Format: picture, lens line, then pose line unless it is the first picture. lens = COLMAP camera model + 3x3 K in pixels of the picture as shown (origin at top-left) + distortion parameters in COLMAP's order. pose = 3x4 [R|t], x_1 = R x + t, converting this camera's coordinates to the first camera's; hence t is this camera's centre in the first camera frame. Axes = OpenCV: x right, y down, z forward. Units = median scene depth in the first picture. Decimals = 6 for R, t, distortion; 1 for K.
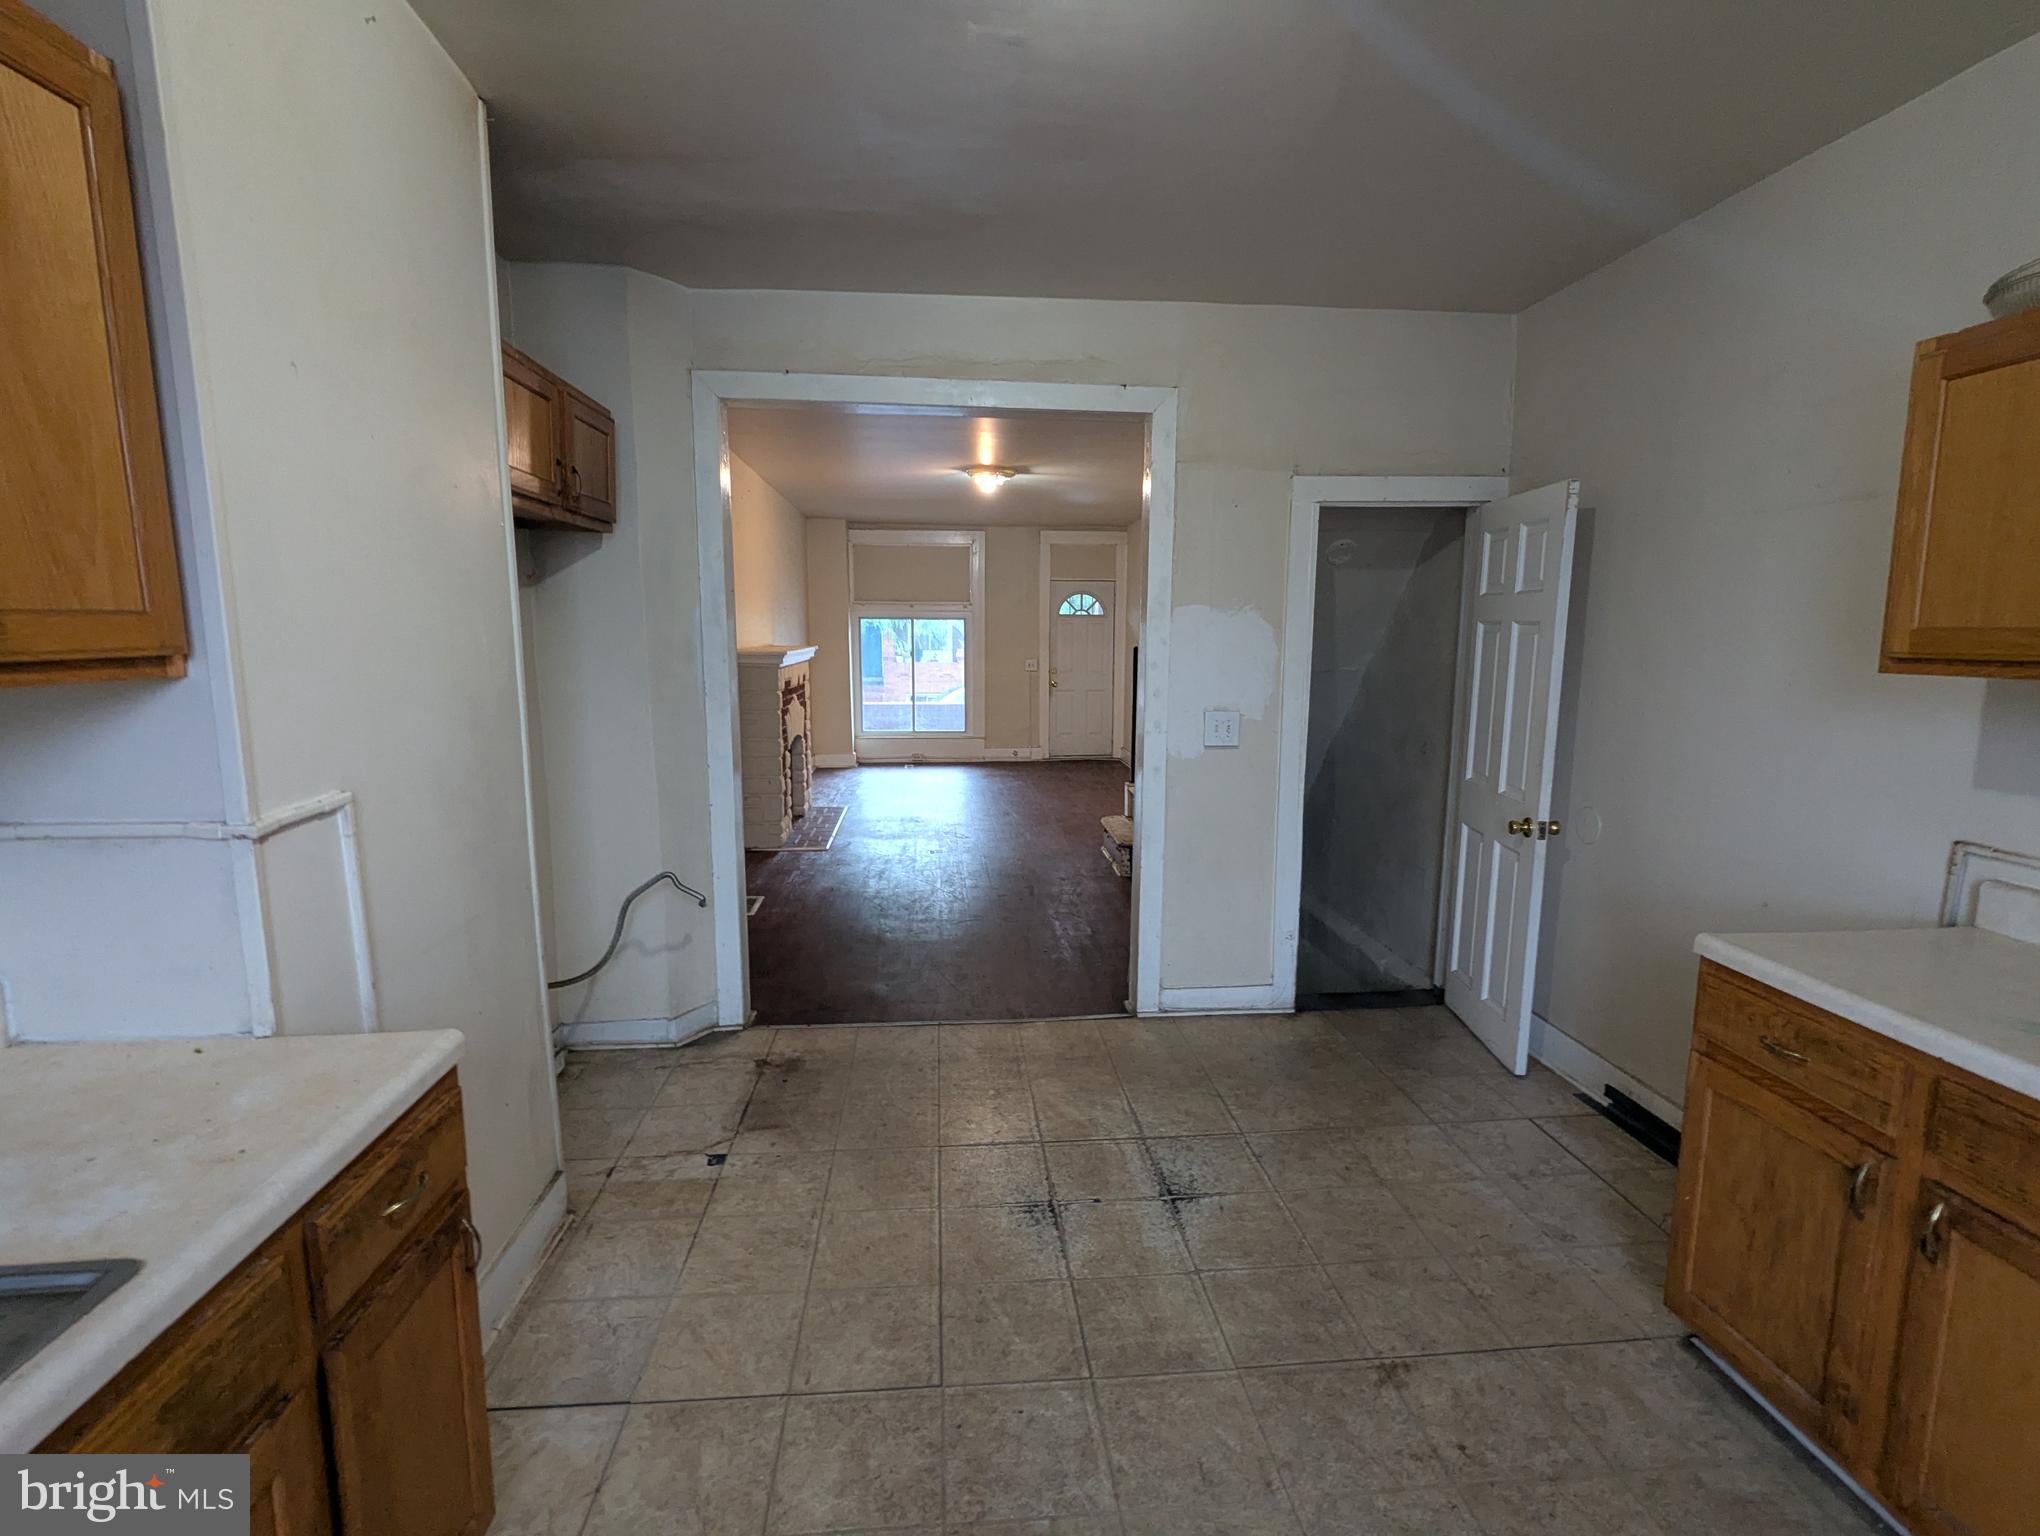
lens RADIAL K [[966.2, 0, 1018.0], [0, 966.2, 775.9], [0, 0, 1]] dist [0.001040, -0.000201]
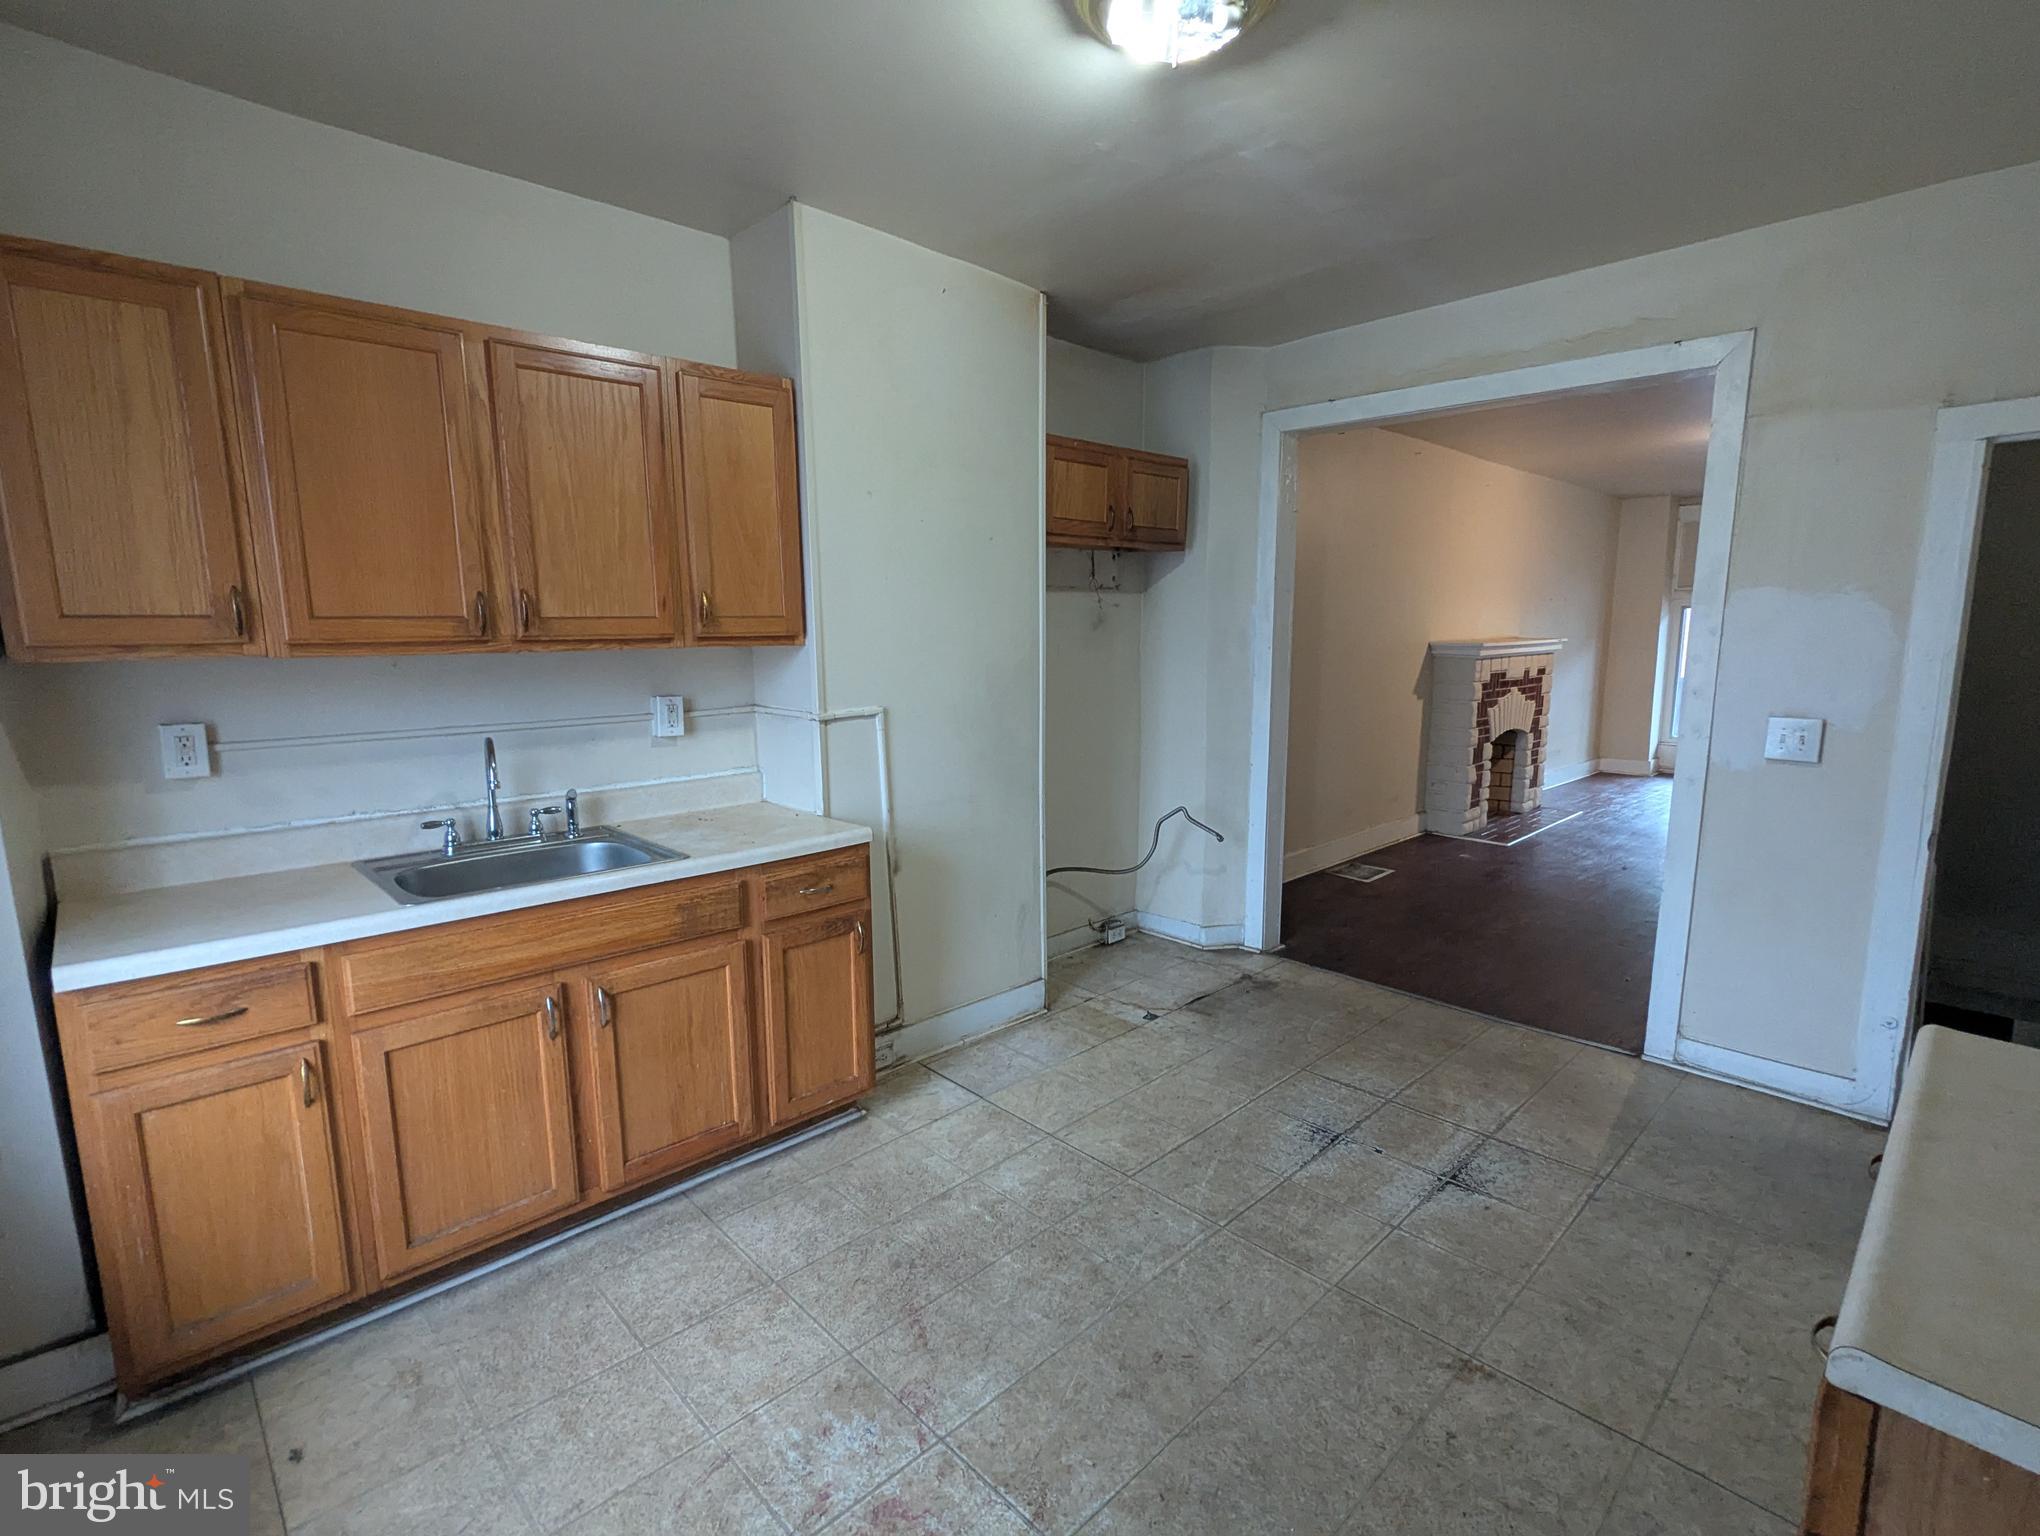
lens RADIAL K [[961.1, 0, 1023.0], [0, 961.1, 774.5], [0, 0, 1]] dist [-0.003394, 0.000104]
pose [[0.628656, 0.113192, -0.769402, 0.499987], [-0.108421, 0.992445, 0.057418, 0.004675], [0.770088, 0.047323, 0.636180, -0.001765]]
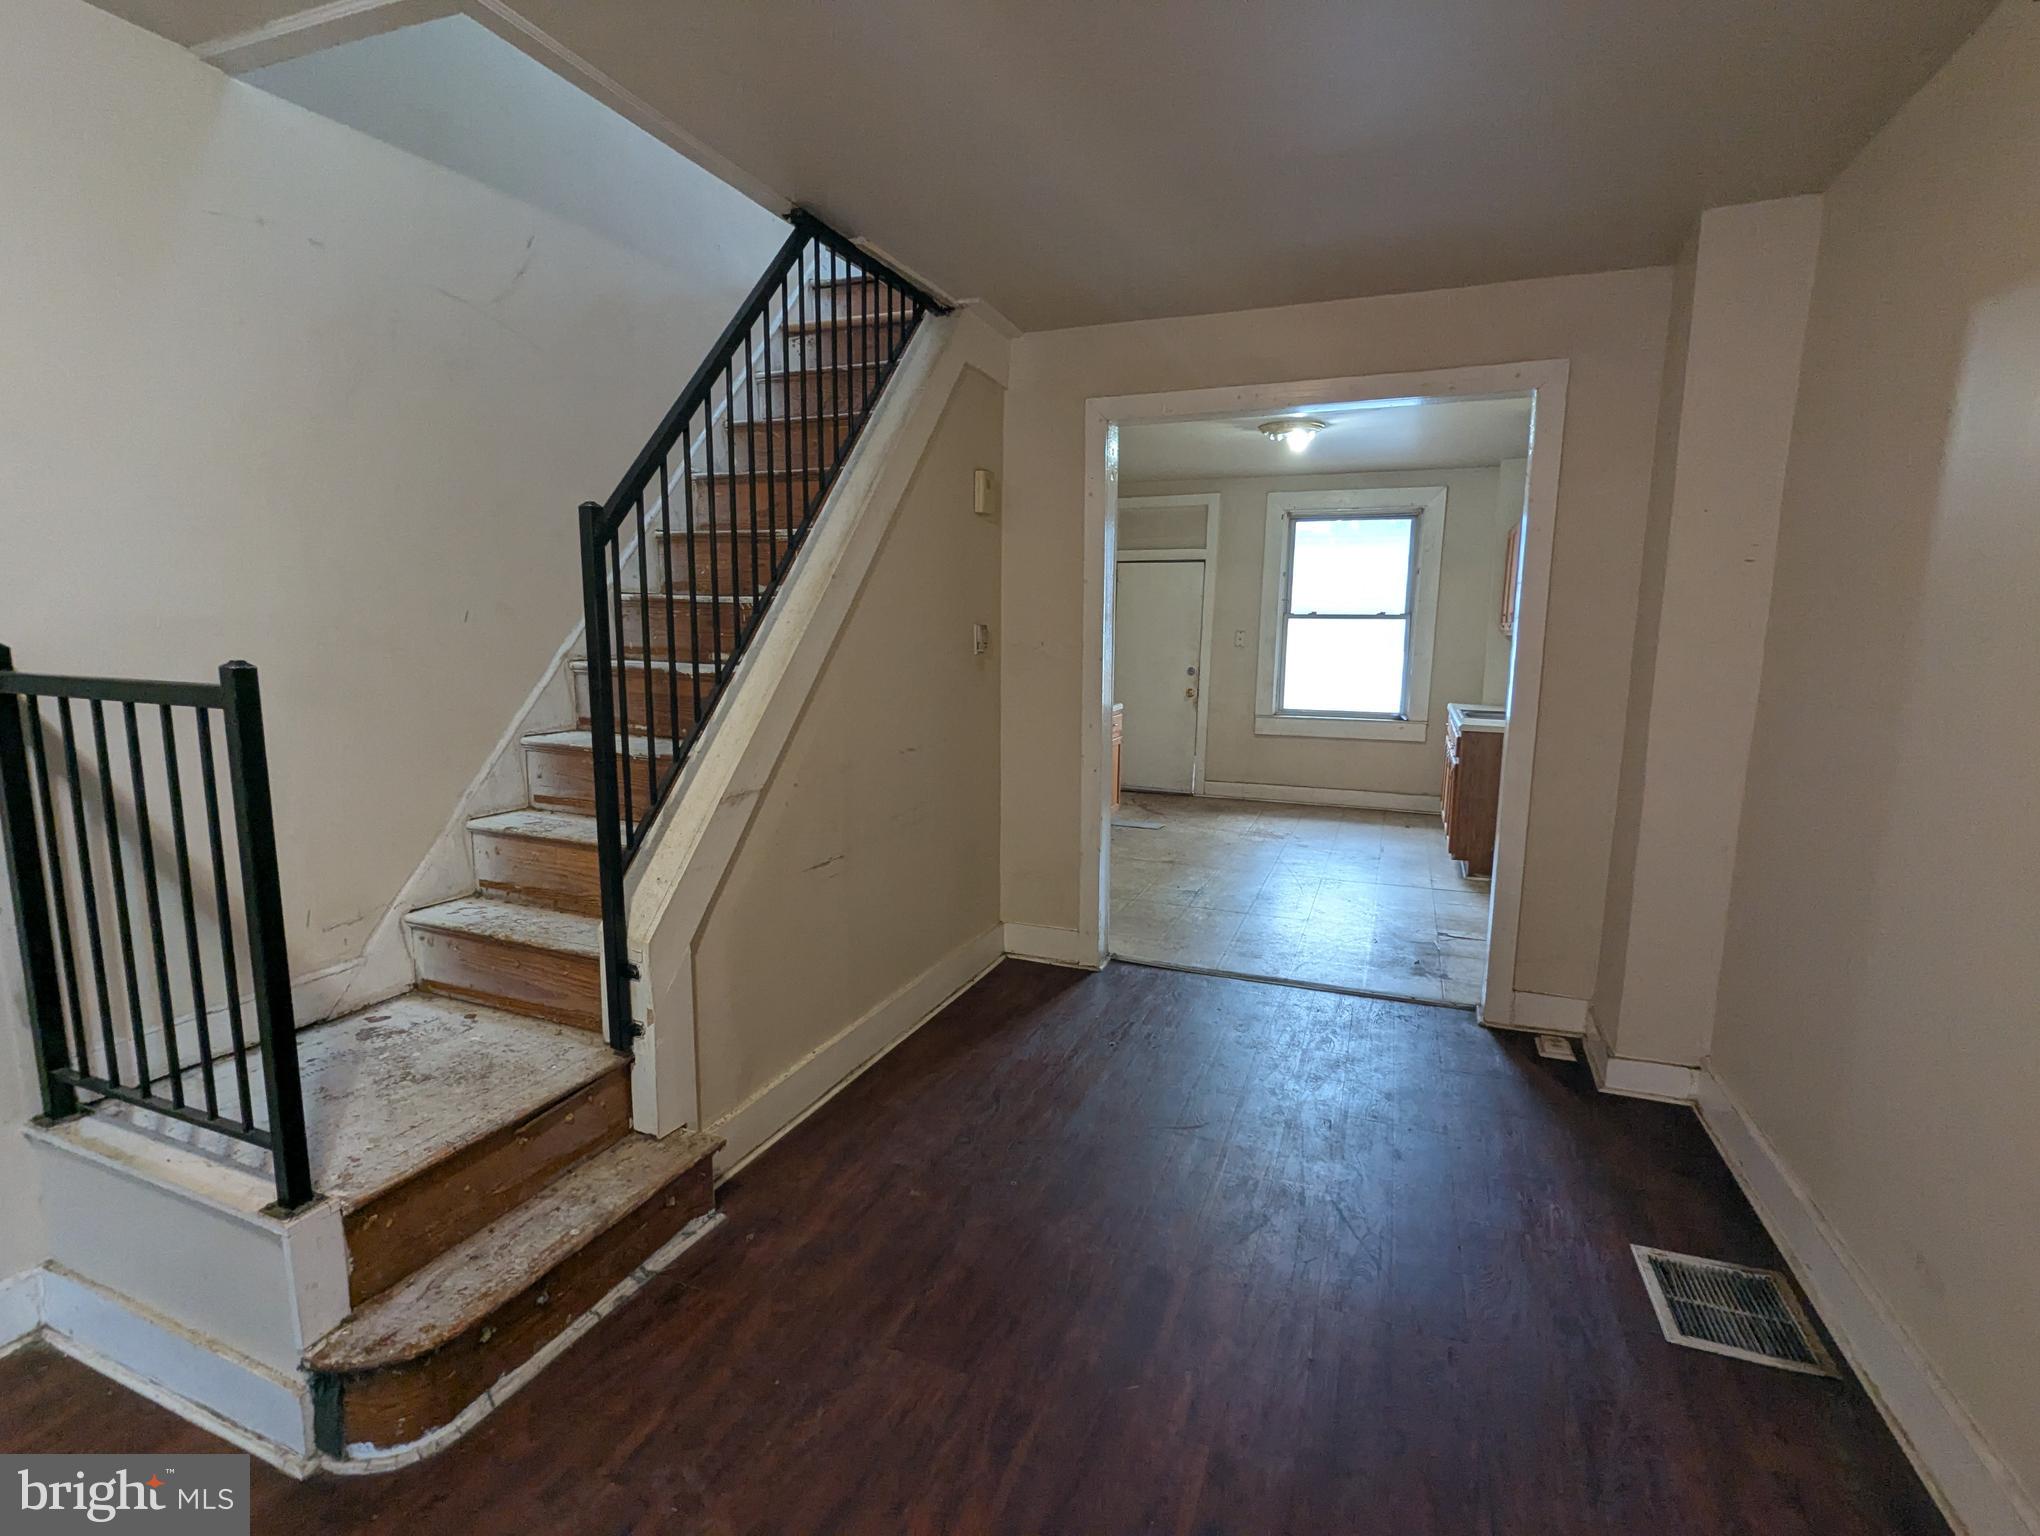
lens RADIAL K [[961.1, 0, 1023.0], [0, 961.1, 774.5], [0, 0, 1]] dist [-0.003394, 0.000104]
pose [[-0.896537, -0.082298, 0.435257, -0.319804], [0.051607, 0.956493, 0.287153, -0.350809], [-0.439953, 0.279906, -0.853284, 2.381140]]
